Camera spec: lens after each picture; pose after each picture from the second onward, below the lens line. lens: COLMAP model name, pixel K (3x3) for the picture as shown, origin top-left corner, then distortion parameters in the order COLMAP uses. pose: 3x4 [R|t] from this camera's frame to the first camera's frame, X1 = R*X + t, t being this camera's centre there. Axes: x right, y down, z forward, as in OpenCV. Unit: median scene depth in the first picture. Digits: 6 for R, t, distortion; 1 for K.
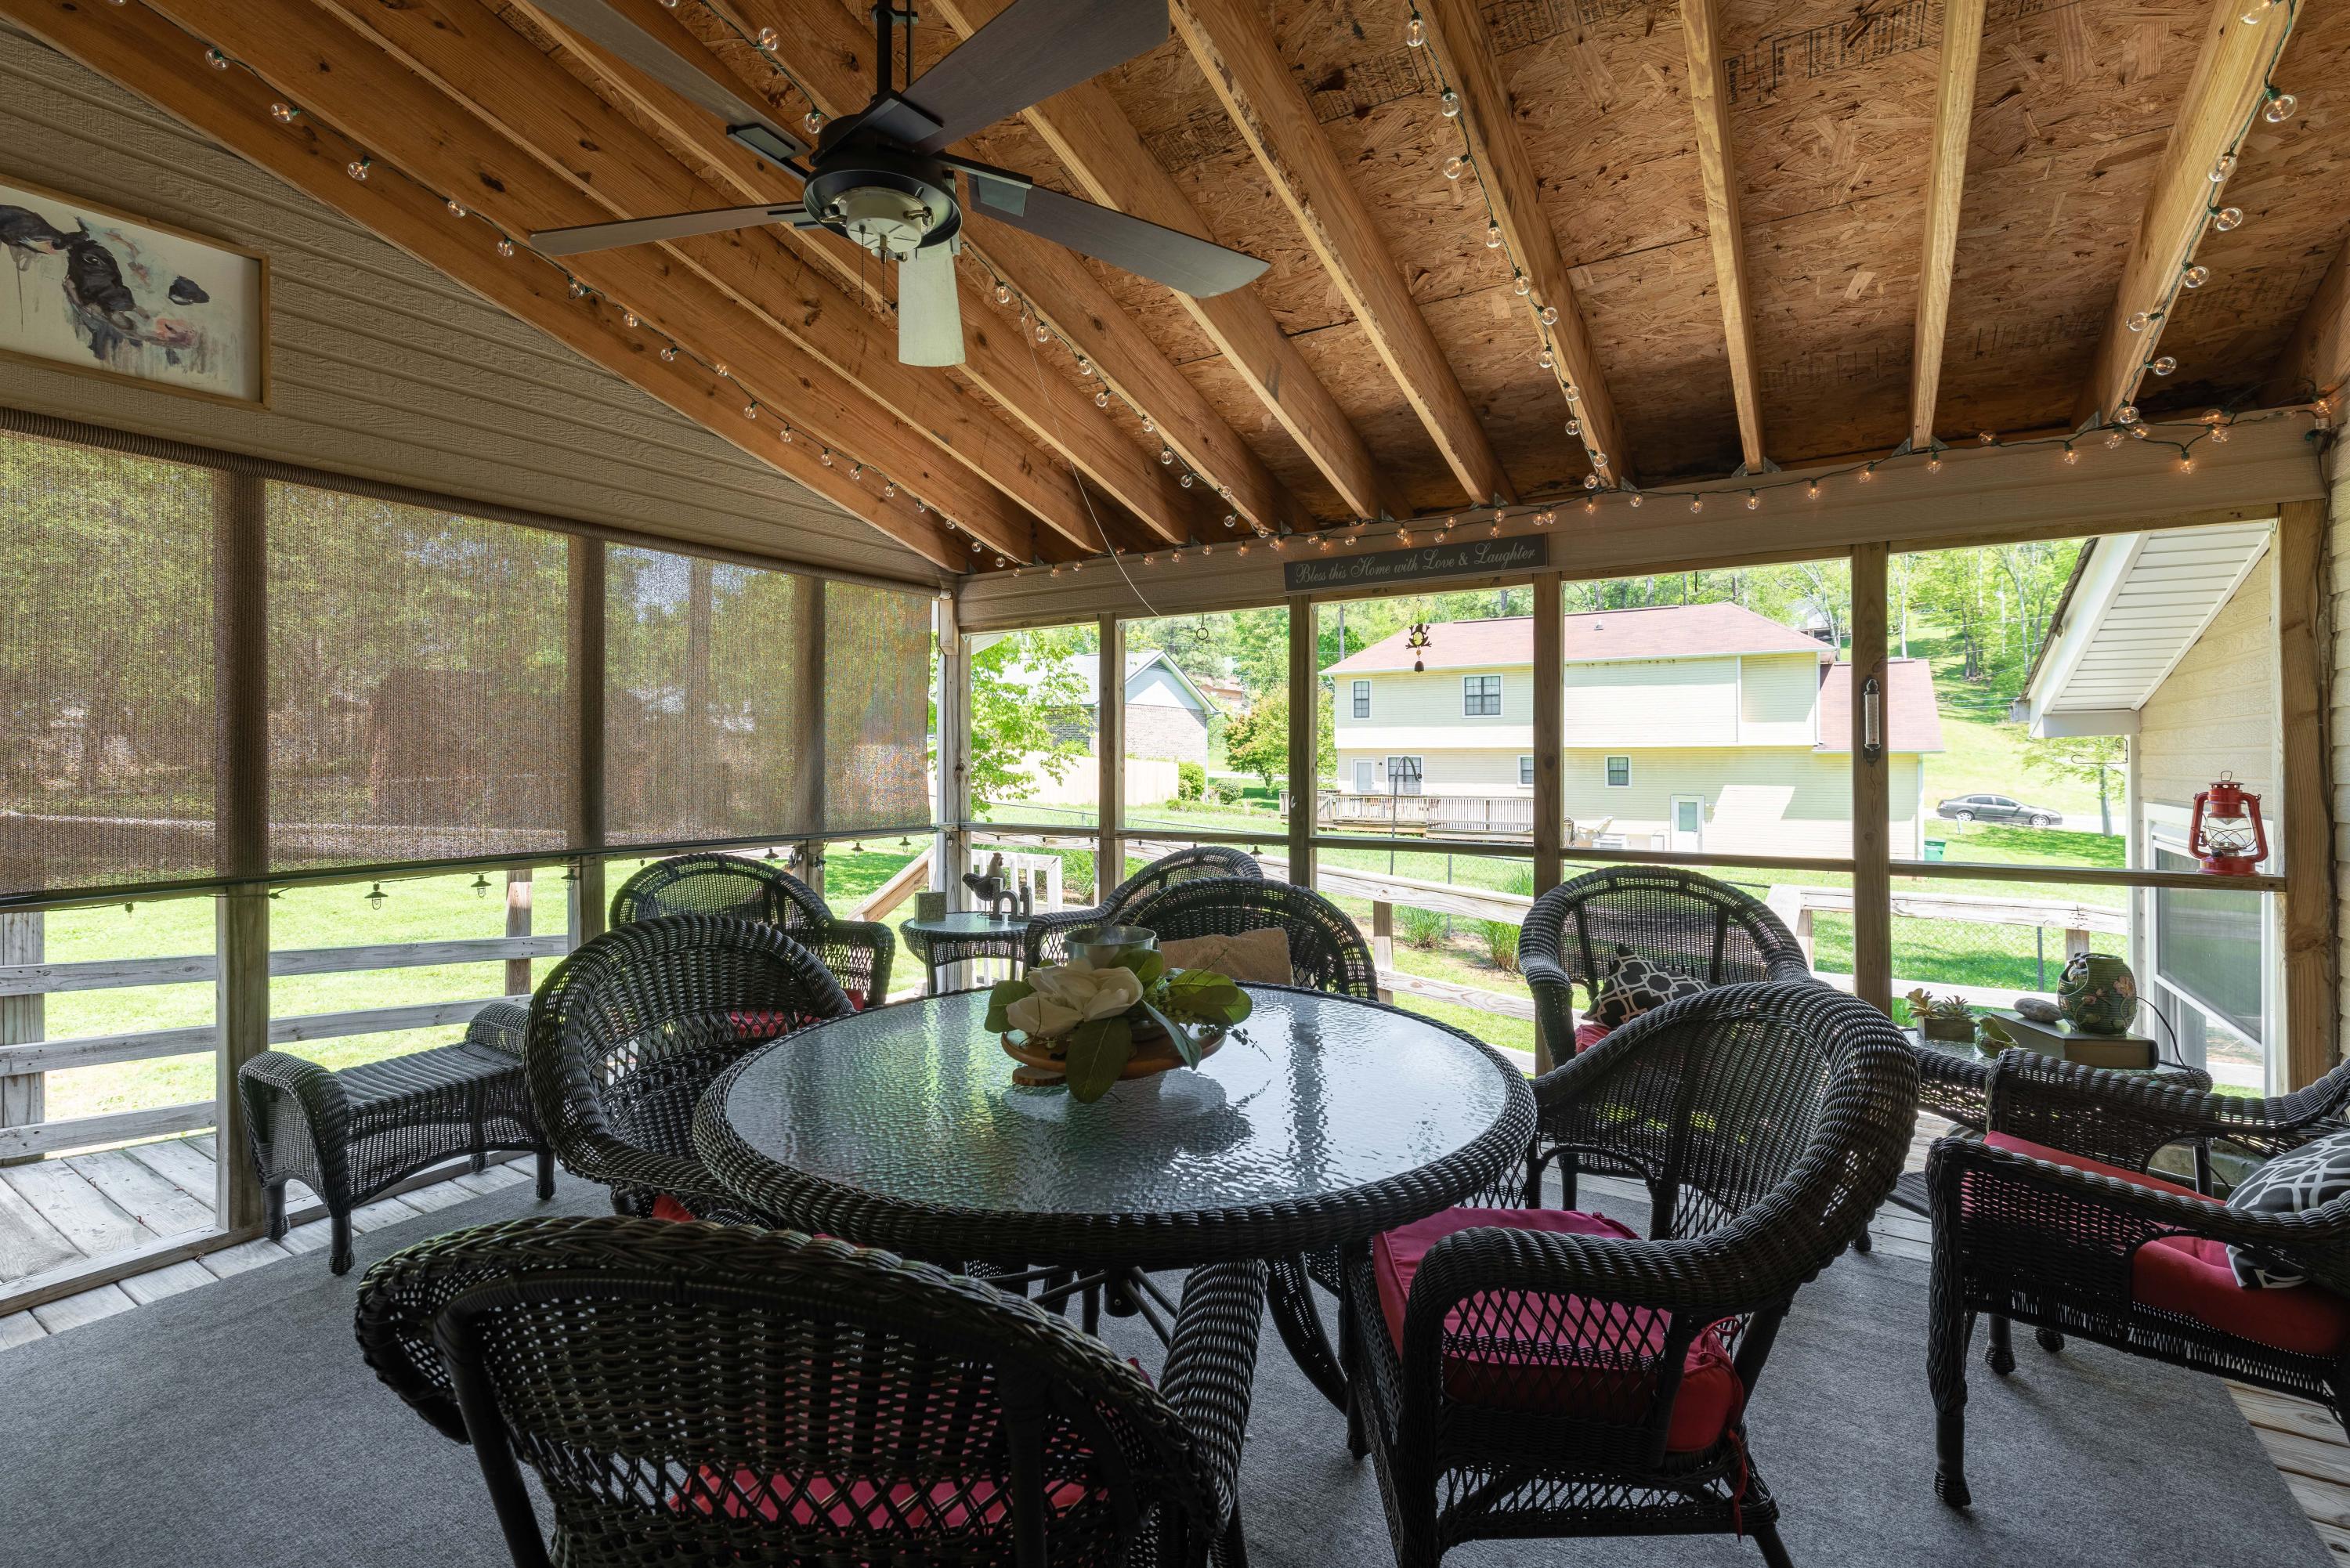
lens RADIAL K [[1052.5, 0, 1178.2], [0, 1052.5, 758.0], [0, 0, 1]] dist [0.000777, 0.000202]
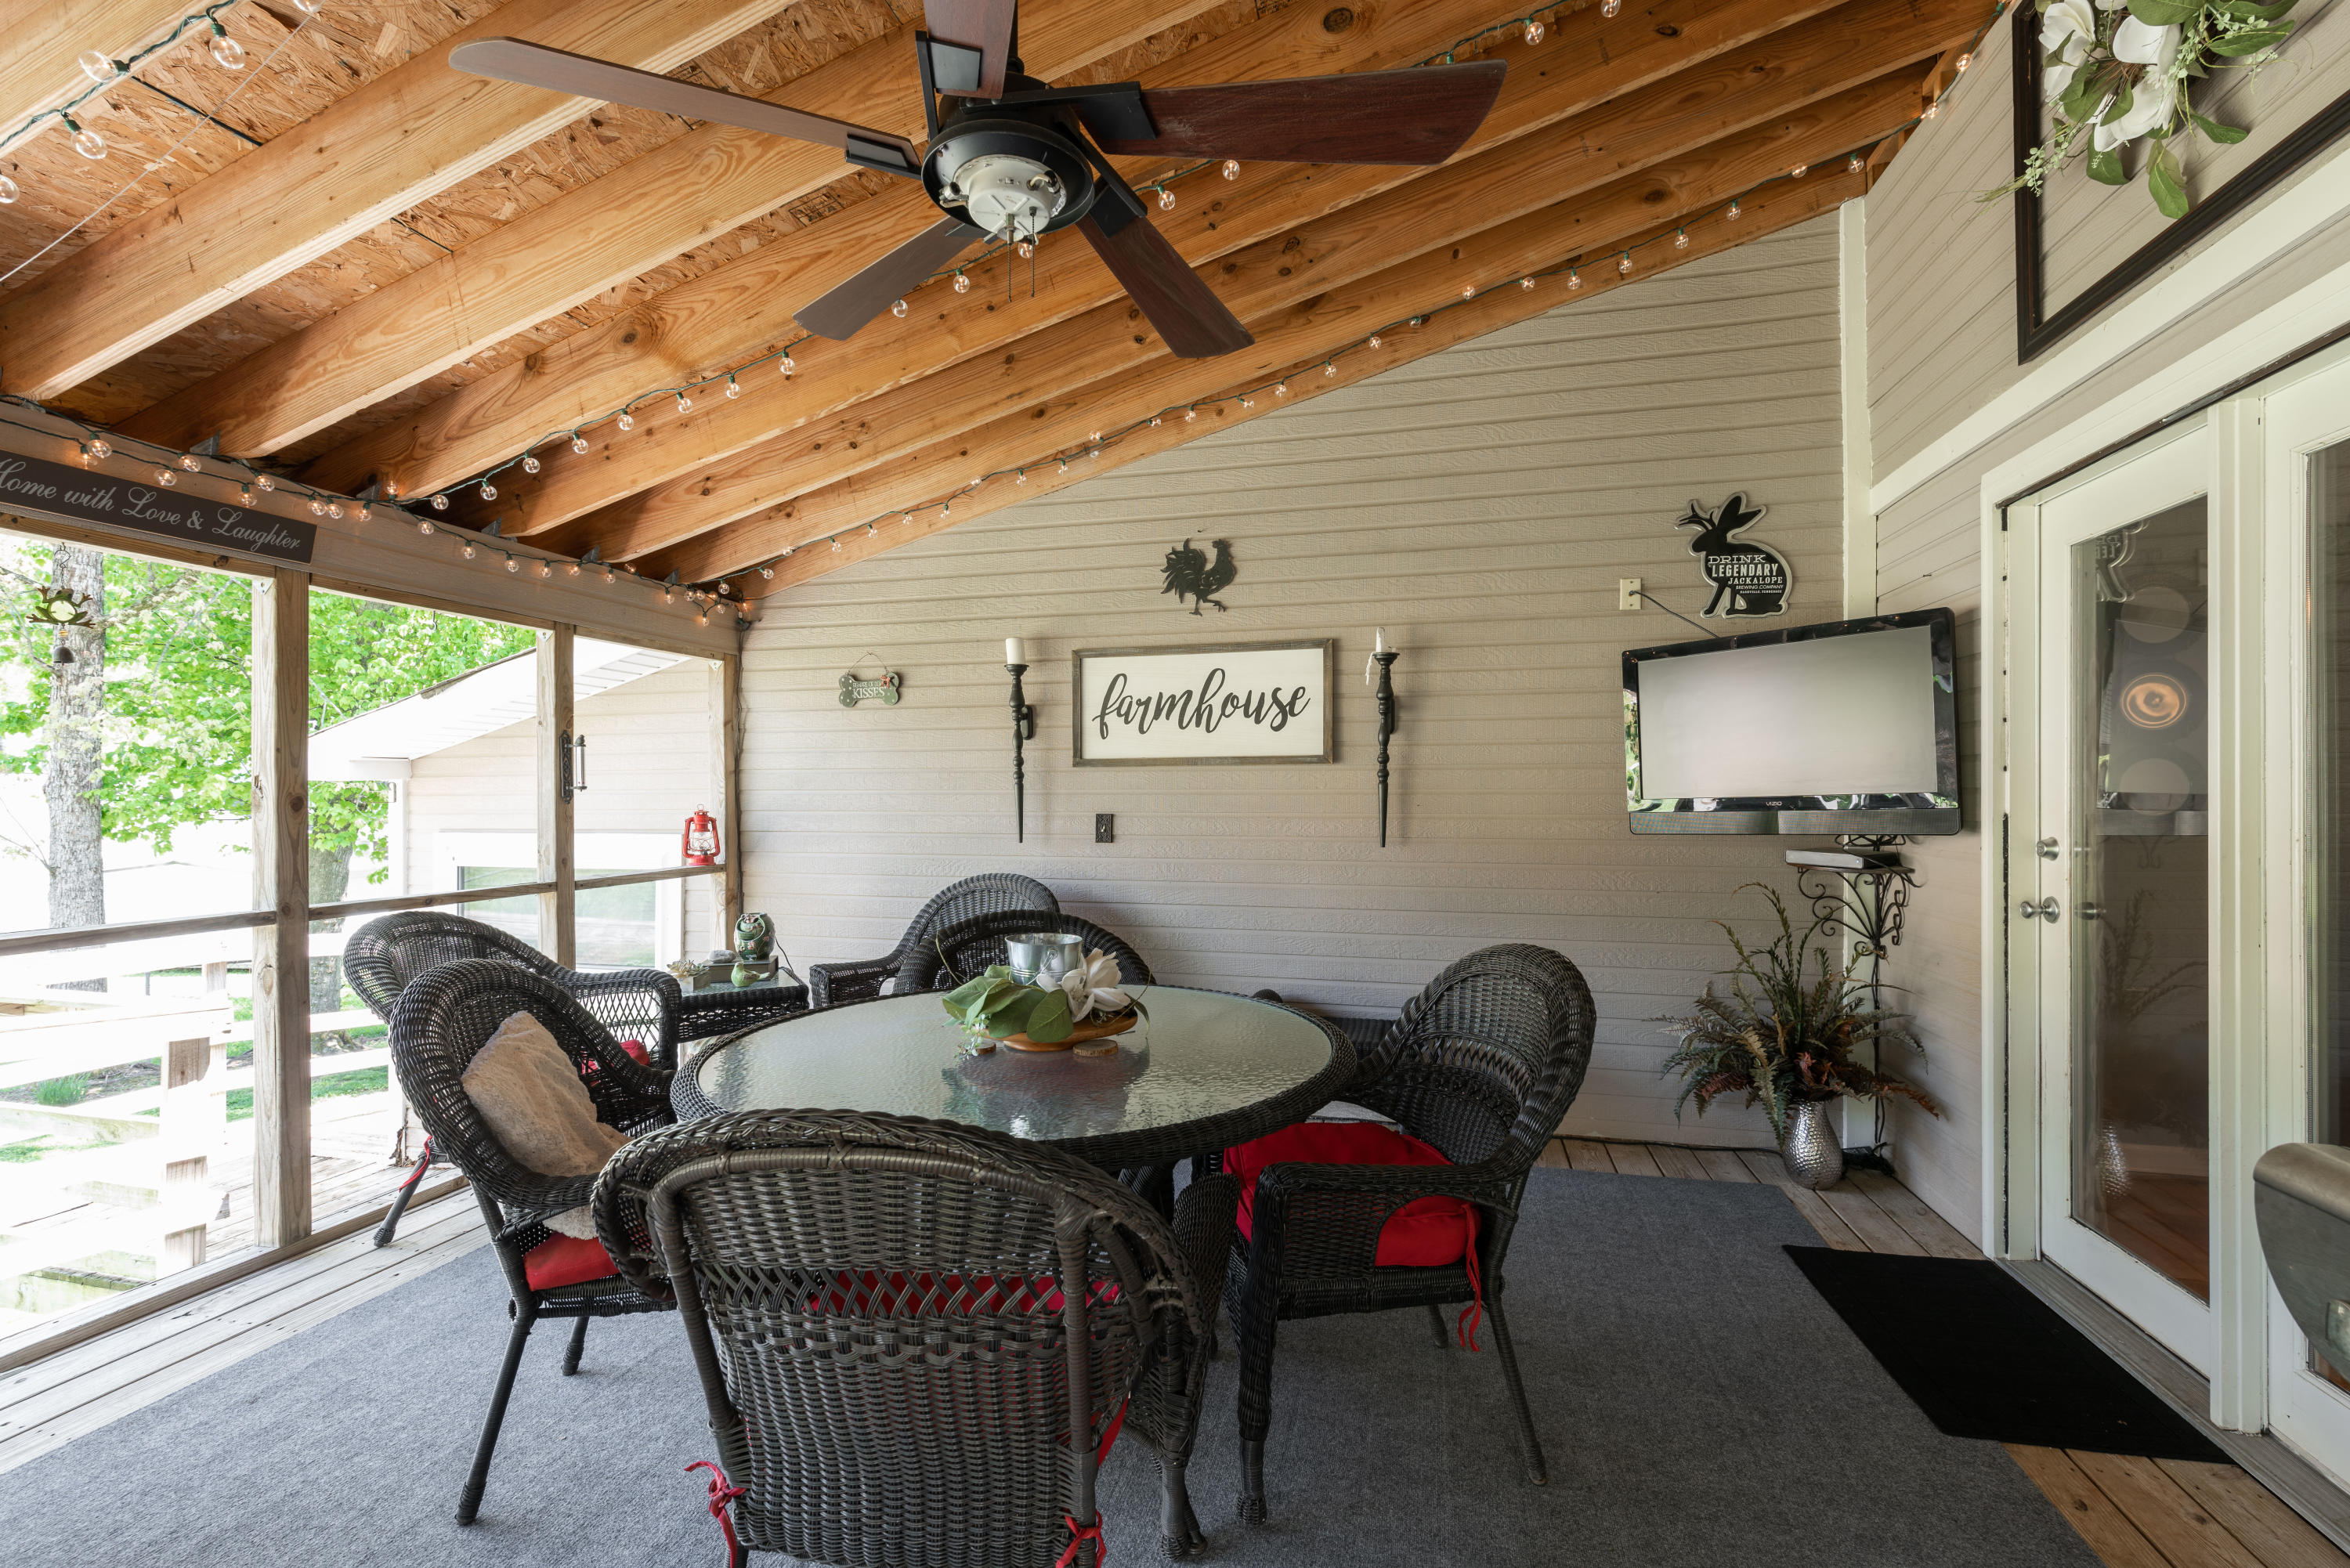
lens RADIAL K [[1046.6, 0, 1175.5], [0, 1046.6, 796.0], [0, 0, 1]] dist [0.000099, -0.000003]
pose [[-0.313136, 0.006042, 0.949689, -0.844498], [0.008418, 0.999958, -0.003586, 0.011363], [-0.949671, 0.006872, -0.313173, 0.805854]]
